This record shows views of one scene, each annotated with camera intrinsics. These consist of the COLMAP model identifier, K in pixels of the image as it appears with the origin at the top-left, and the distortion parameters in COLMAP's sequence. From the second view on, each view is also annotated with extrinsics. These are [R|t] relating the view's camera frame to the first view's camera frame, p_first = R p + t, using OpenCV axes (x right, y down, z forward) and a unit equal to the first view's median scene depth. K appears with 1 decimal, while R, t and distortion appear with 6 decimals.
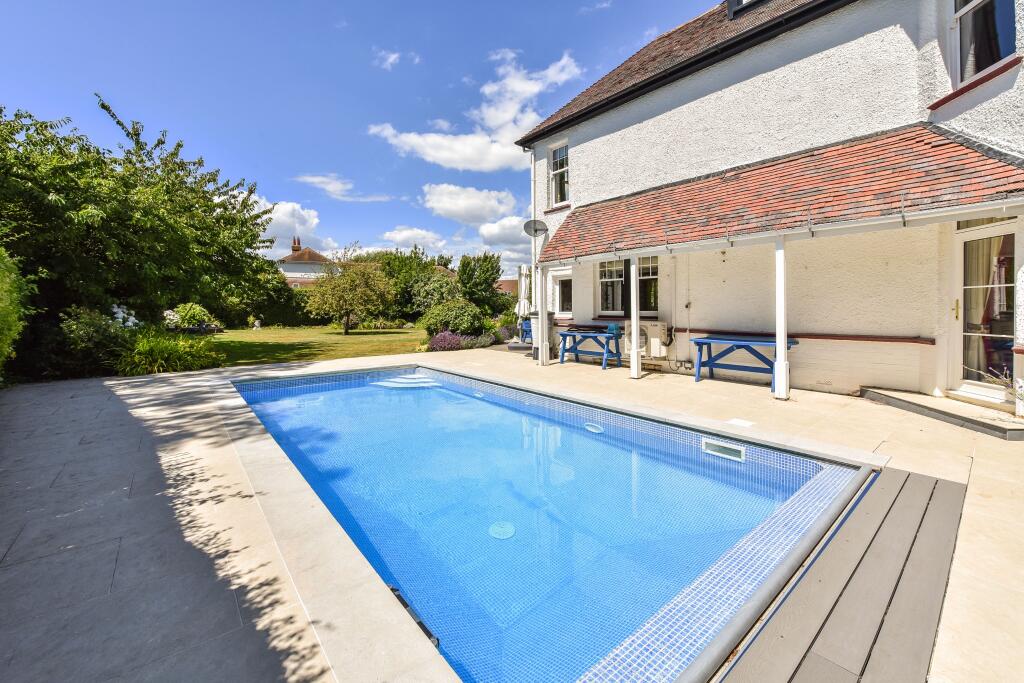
lens RADIAL K [[418.9, 0, 530.1], [0, 418.9, 324.1], [0, 0, 1]] dist [-0.015890, -0.001831]
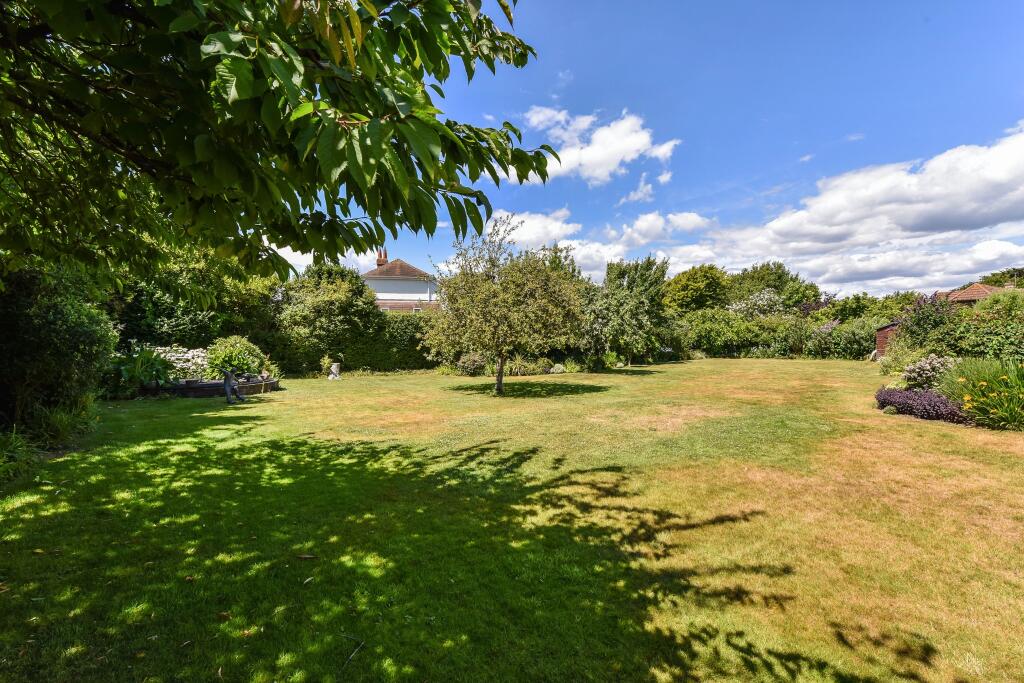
lens RADIAL K [[418.9, 0, 511.5], [0, 418.9, 342.5], [0, 0, 1]] dist [-0.015890, -0.001831]
pose [[0.984987, -0.011773, -0.172229, -0.360163], [0.005831, 0.999372, -0.034965, -0.020544], [0.172533, 0.033435, 0.984436, 0.537287]]
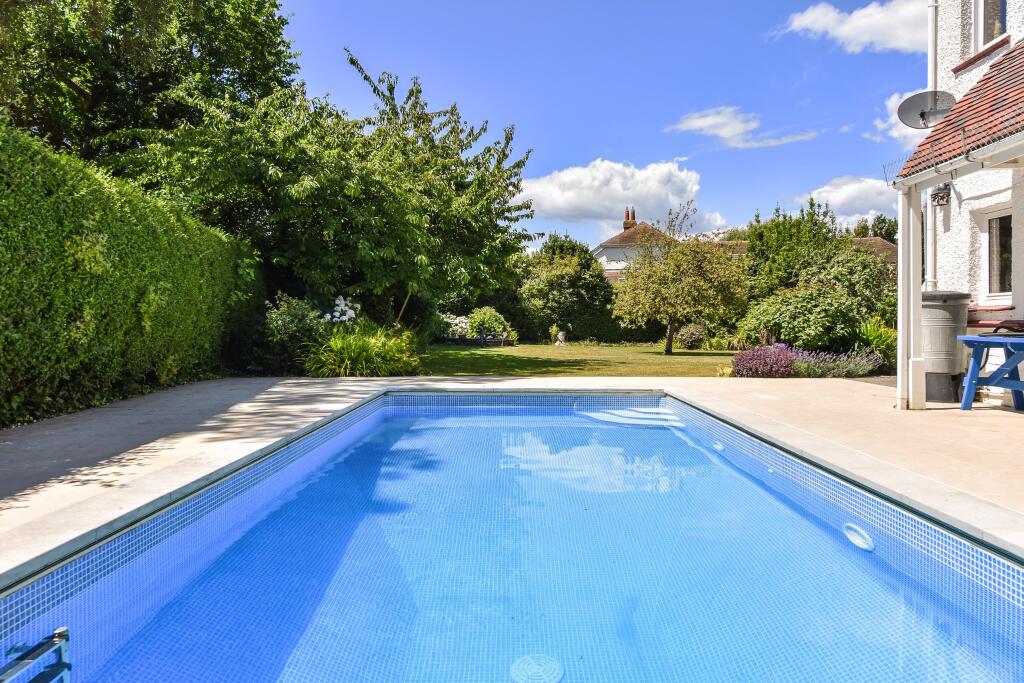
lens RADIAL K [[721.7, 0, 515.4], [0, 721.7, 339.5], [0, 0, 1]] dist [-0.022312, -0.006421]
pose [[0.750628, 0.016314, -0.660523, 0.092320], [-0.027997, 0.999583, -0.007128, 0.017821], [0.660131, 0.023843, 0.750772, 0.066413]]
